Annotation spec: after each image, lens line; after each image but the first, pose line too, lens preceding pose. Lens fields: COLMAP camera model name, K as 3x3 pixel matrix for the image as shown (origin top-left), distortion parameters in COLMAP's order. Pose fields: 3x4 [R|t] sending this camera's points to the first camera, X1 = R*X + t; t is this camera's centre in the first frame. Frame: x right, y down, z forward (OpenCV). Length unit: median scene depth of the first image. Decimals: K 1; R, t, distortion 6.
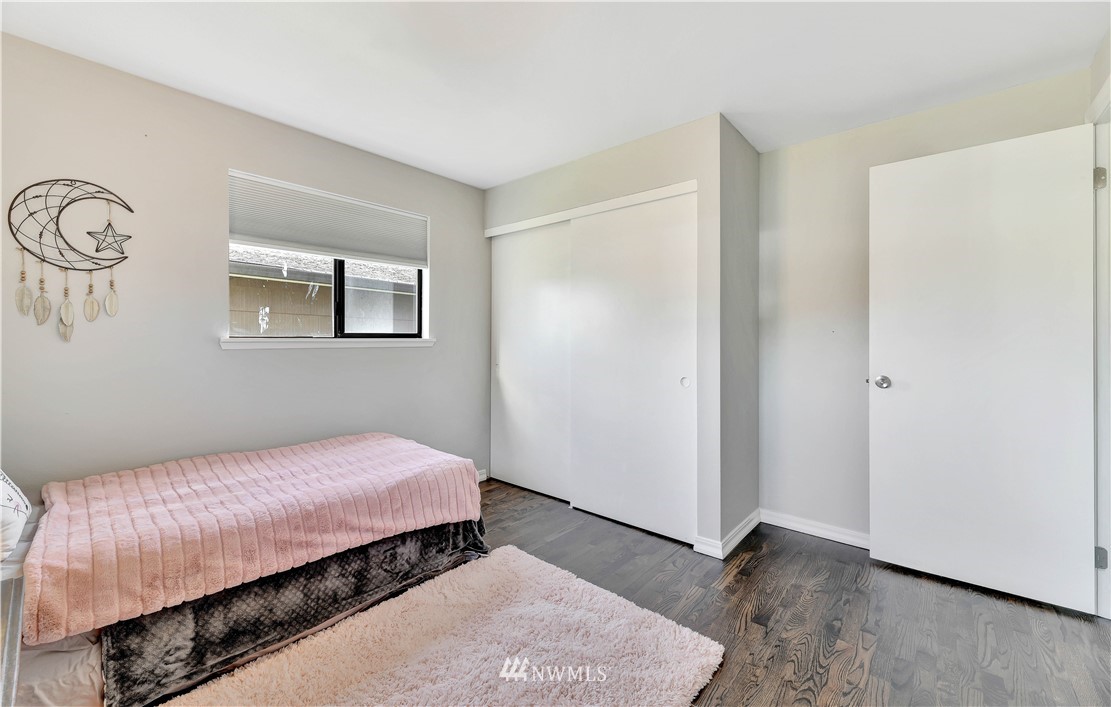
lens RADIAL K [[451.8, 0, 555.2], [0, 451.8, 342.5], [0, 0, 1]] dist [0.000825, -0.000369]
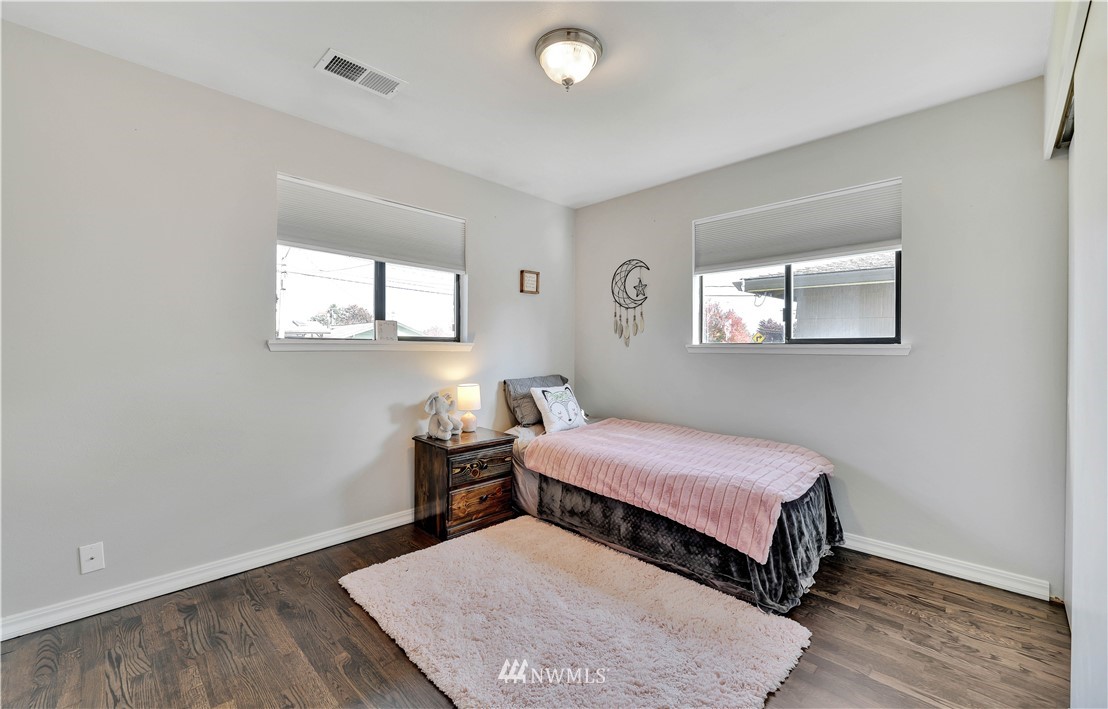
lens RADIAL K [[450.5, 0, 554.6], [0, 450.5, 353.2], [0, 0, 1]] dist [0.000825, -0.000369]
pose [[-0.073524, 0.014736, -0.997185, 0.813747], [-0.009032, 0.999840, 0.015442, -0.000402], [0.997253, 0.010142, -0.073379, 0.820521]]
